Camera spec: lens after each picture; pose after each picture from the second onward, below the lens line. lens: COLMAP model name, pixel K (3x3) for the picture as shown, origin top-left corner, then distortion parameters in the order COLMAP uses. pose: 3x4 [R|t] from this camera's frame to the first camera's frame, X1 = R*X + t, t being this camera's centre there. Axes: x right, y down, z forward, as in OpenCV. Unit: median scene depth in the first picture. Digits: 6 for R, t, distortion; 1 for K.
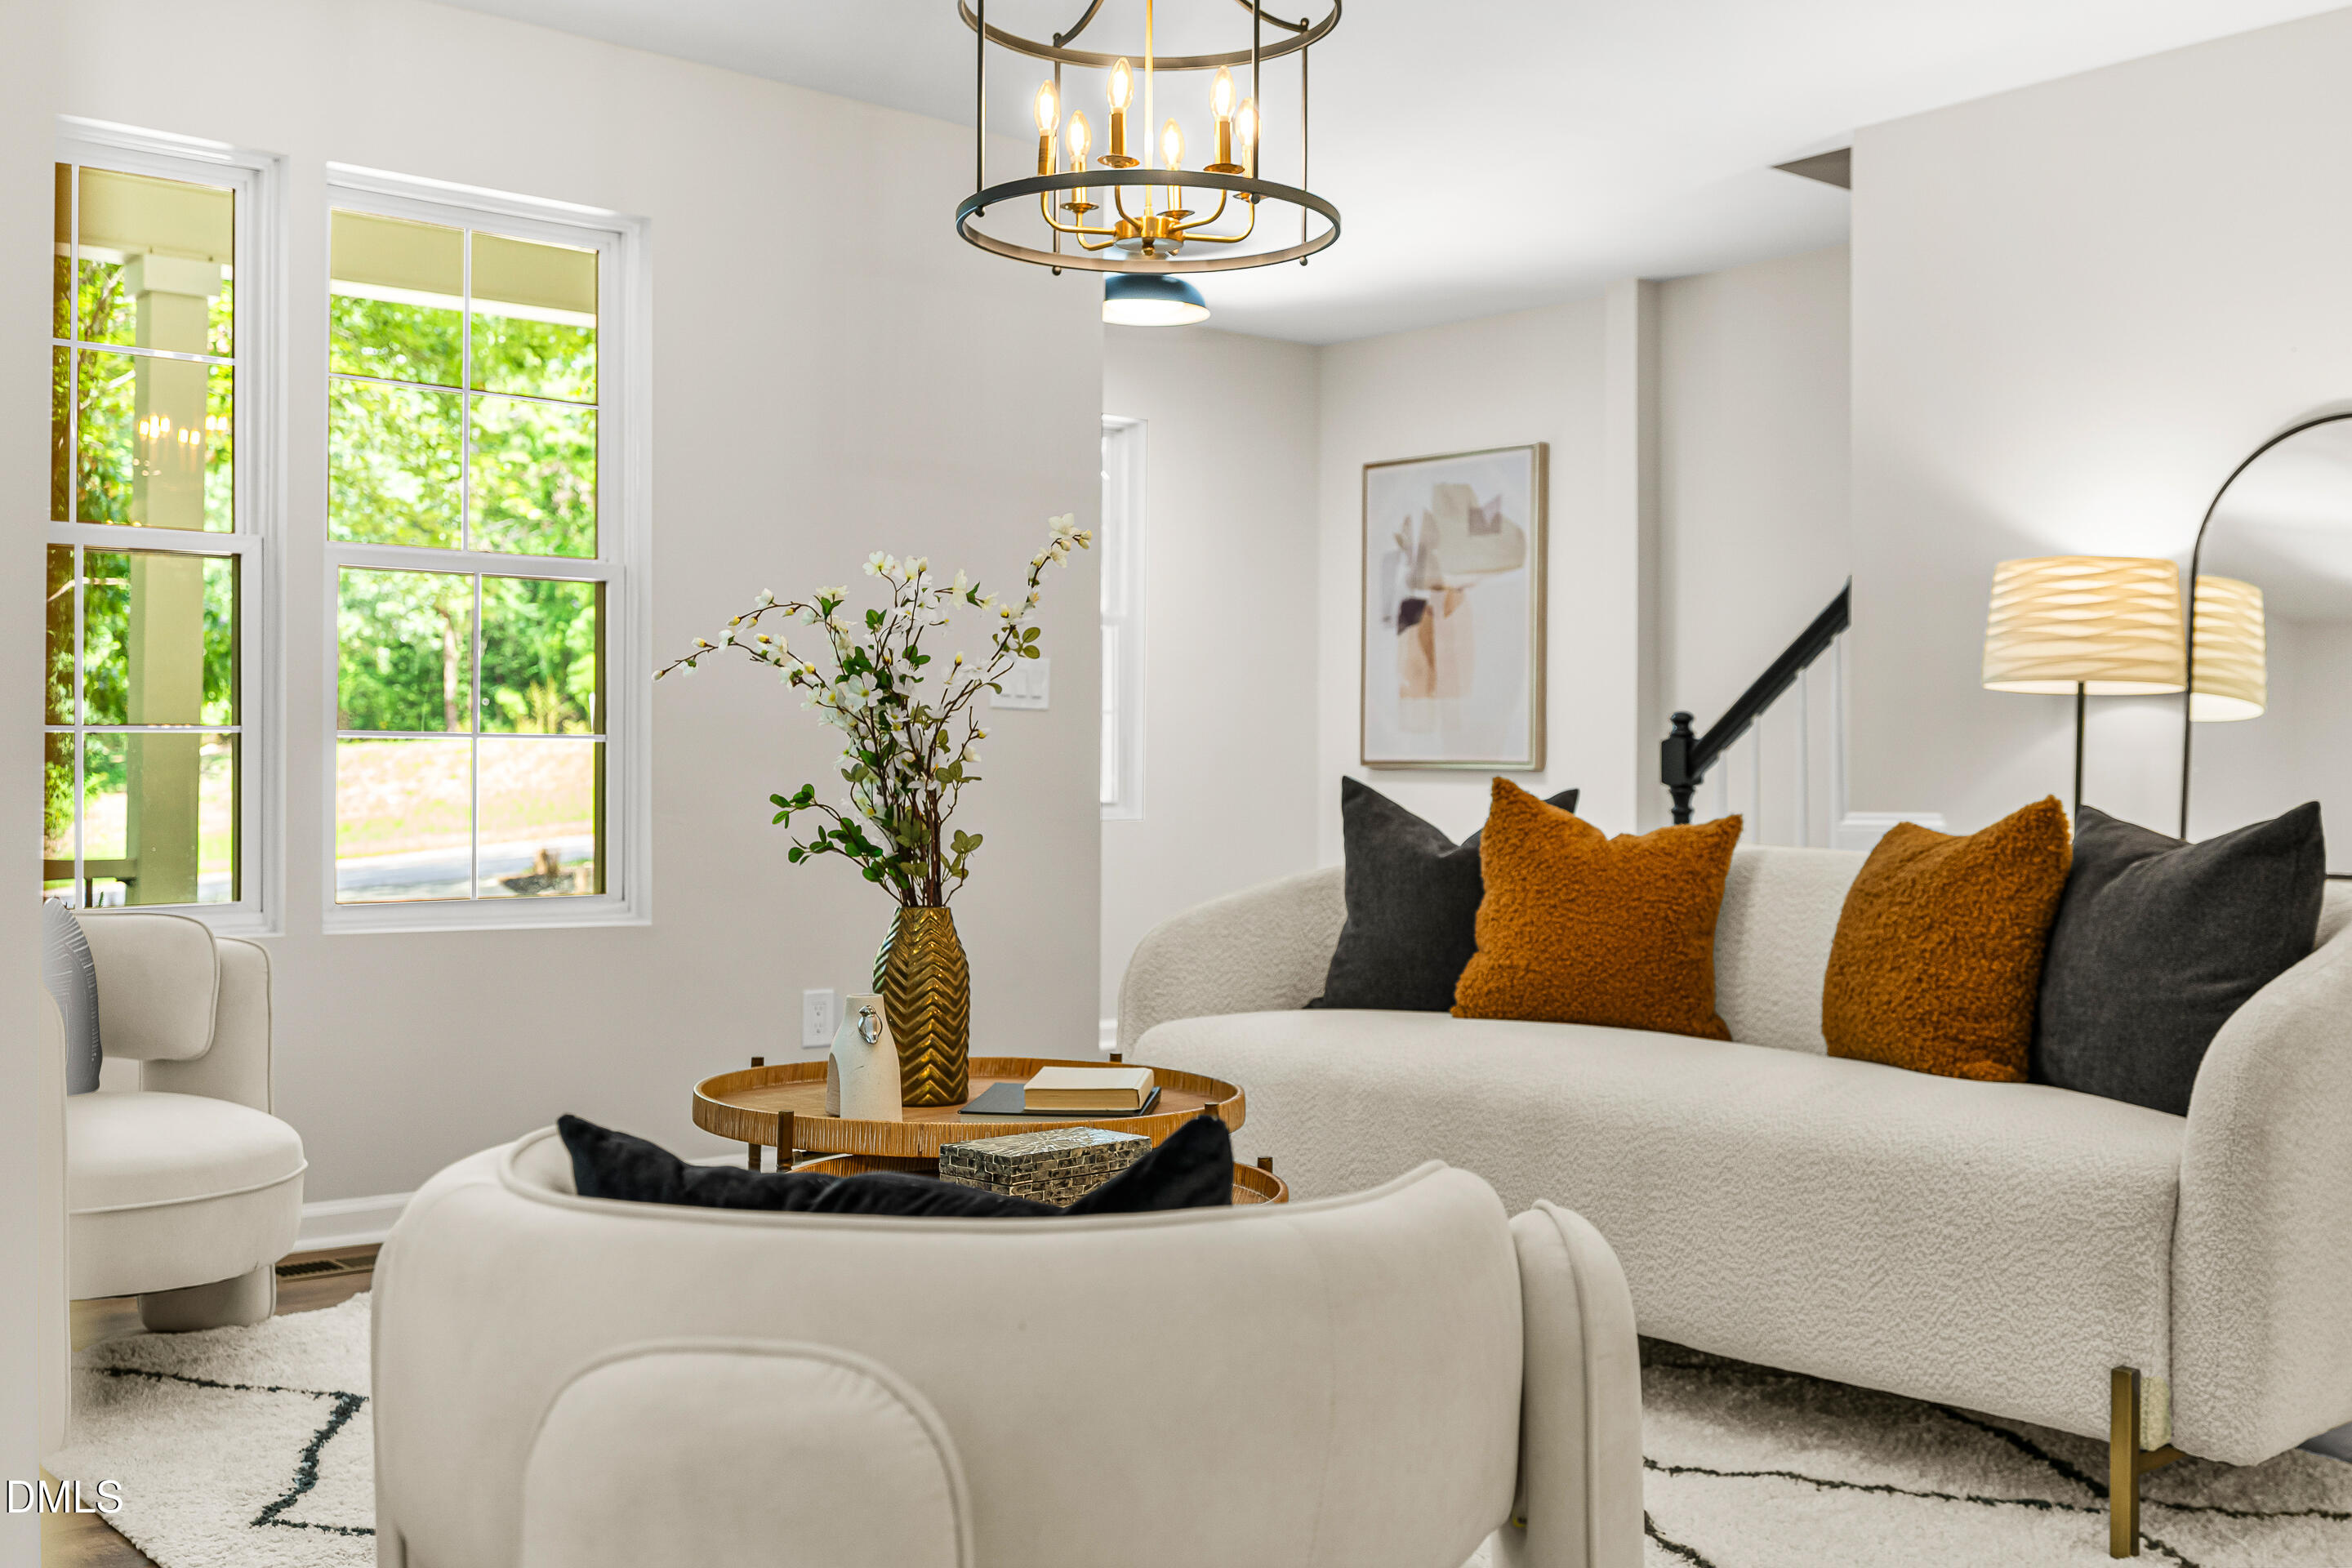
lens RADIAL K [[2324.3, 0, 1127.1], [0, 2324.3, 771.3], [0, 0, 1]] dist [0.015723, -0.007223]
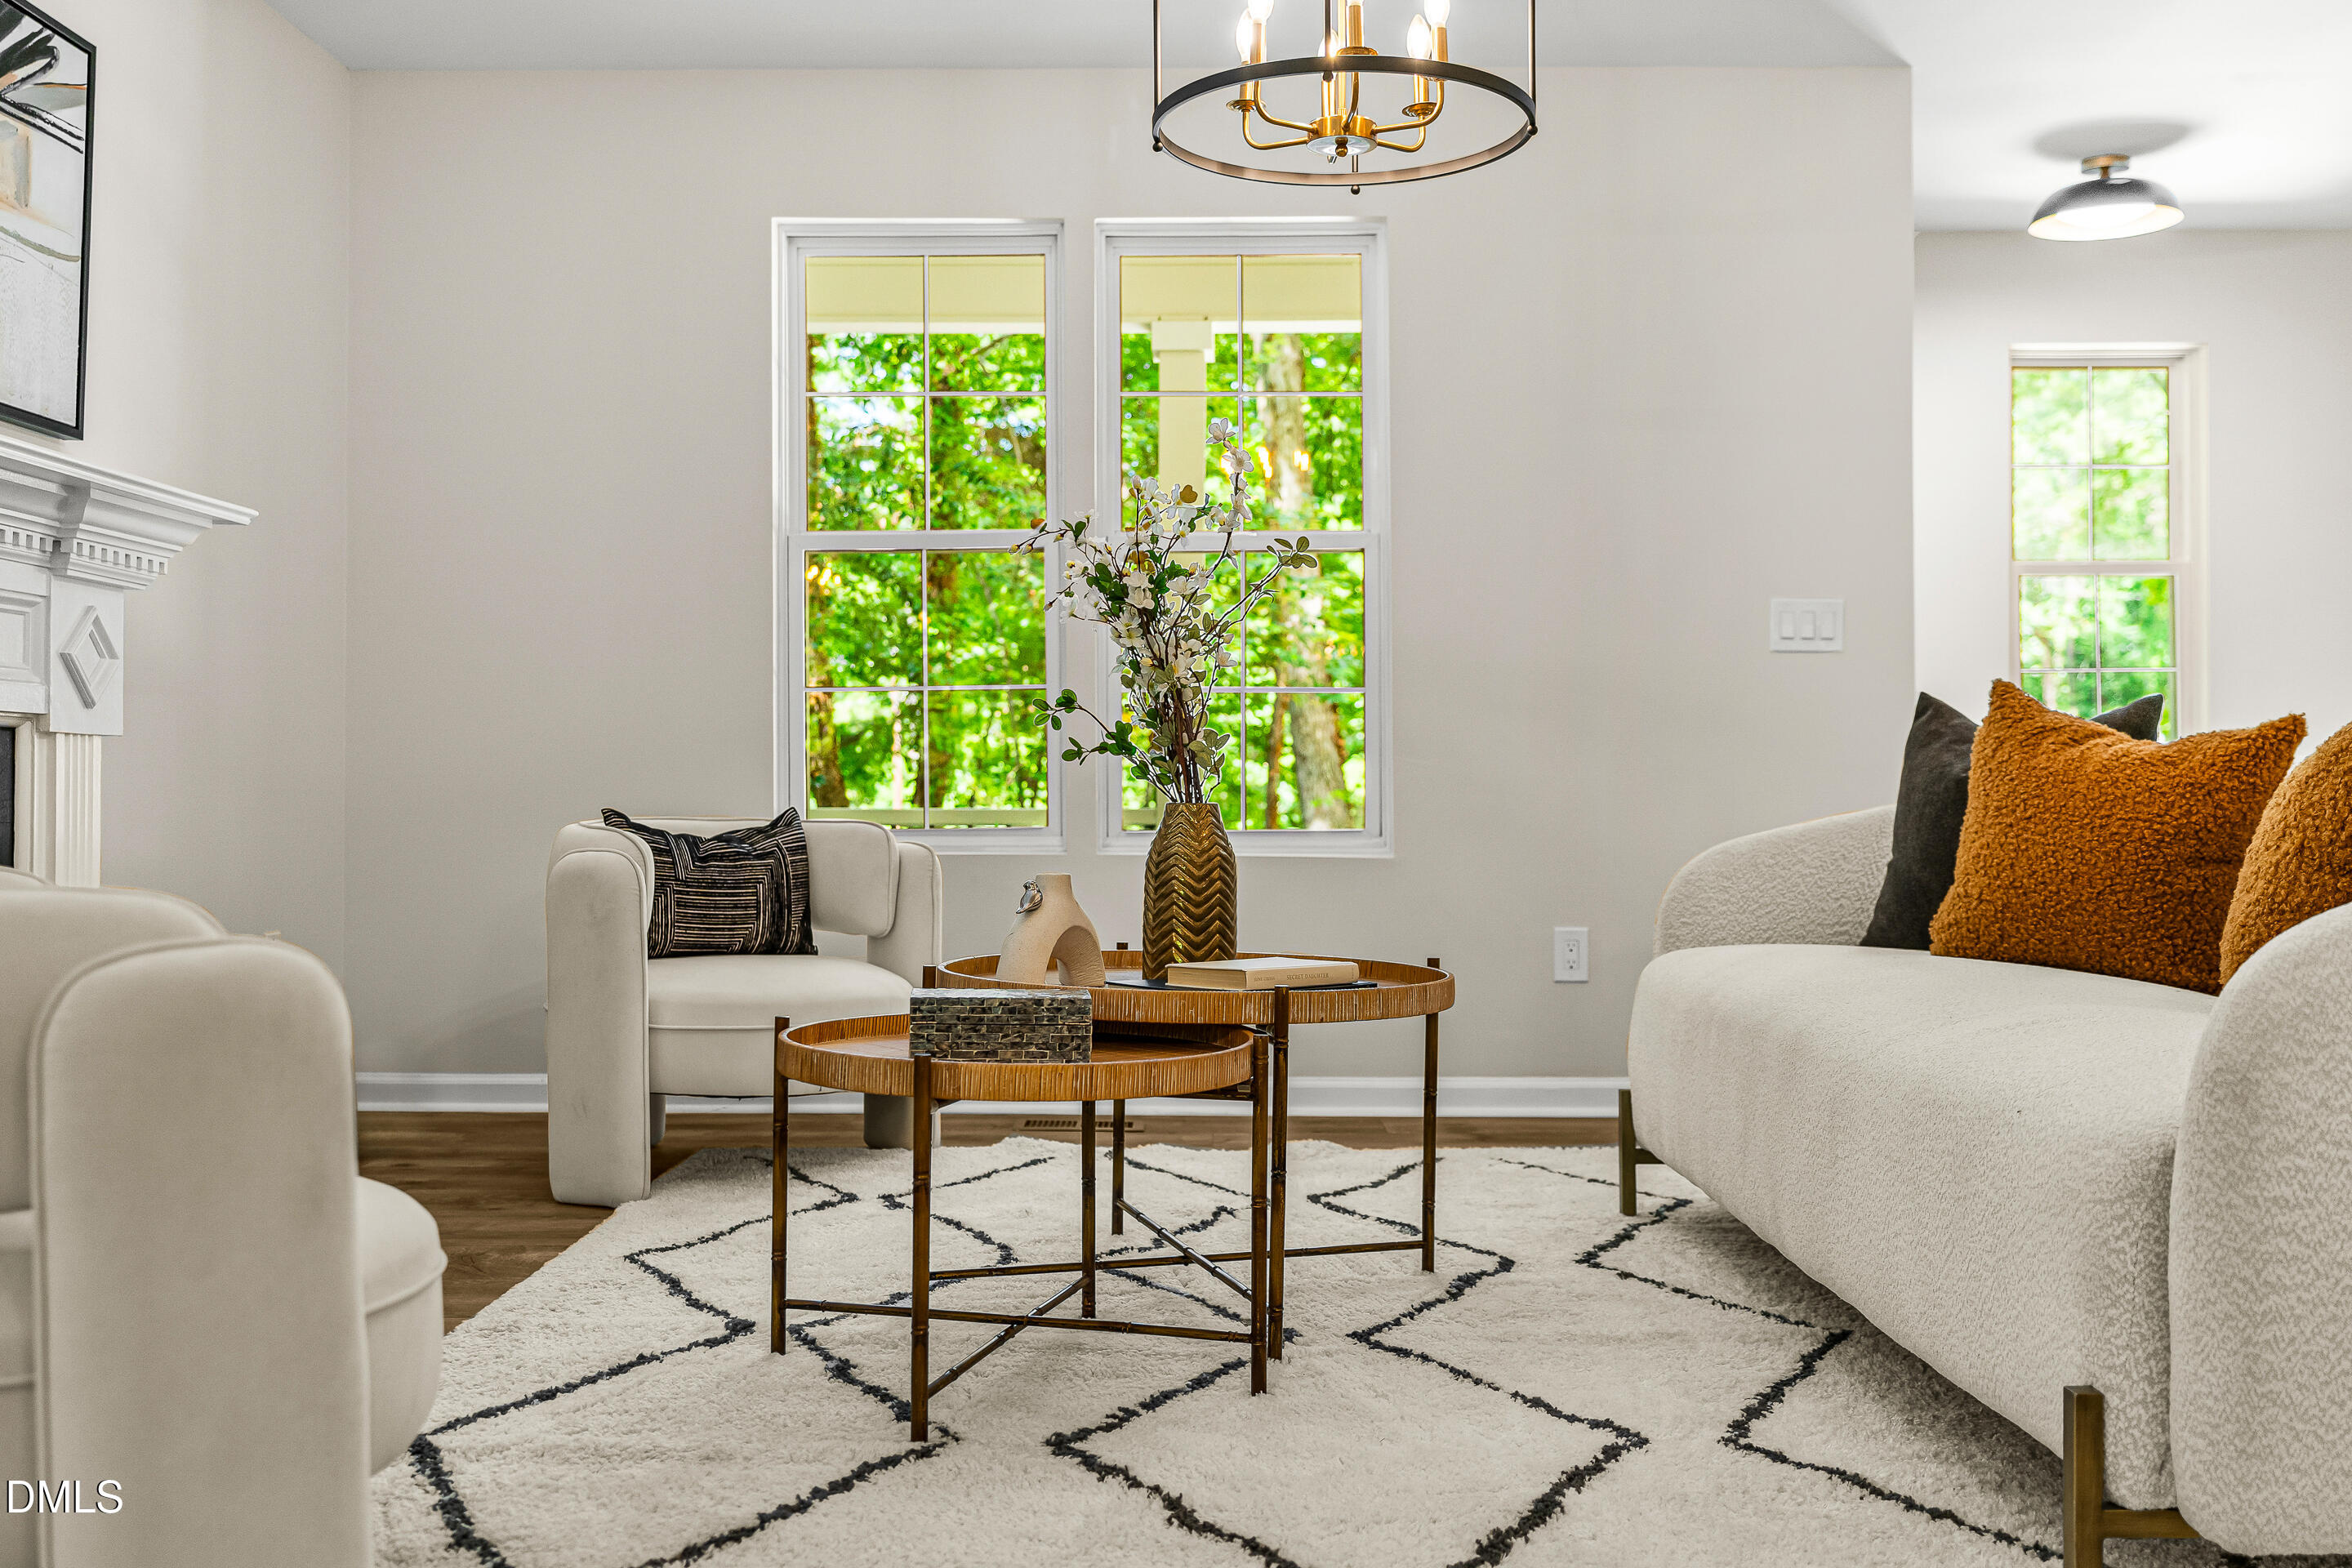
lens RADIAL K [[2135.5, 0, 1176.0], [0, 2135.5, 784.0], [0, 0, 1]] dist [0.006207, 0.004498]
pose [[0.753584, -0.009096, -0.657289, 0.651964], [0.003734, 0.999947, -0.009557, 0.068898], [0.657341, 0.004748, 0.753578, 0.295391]]
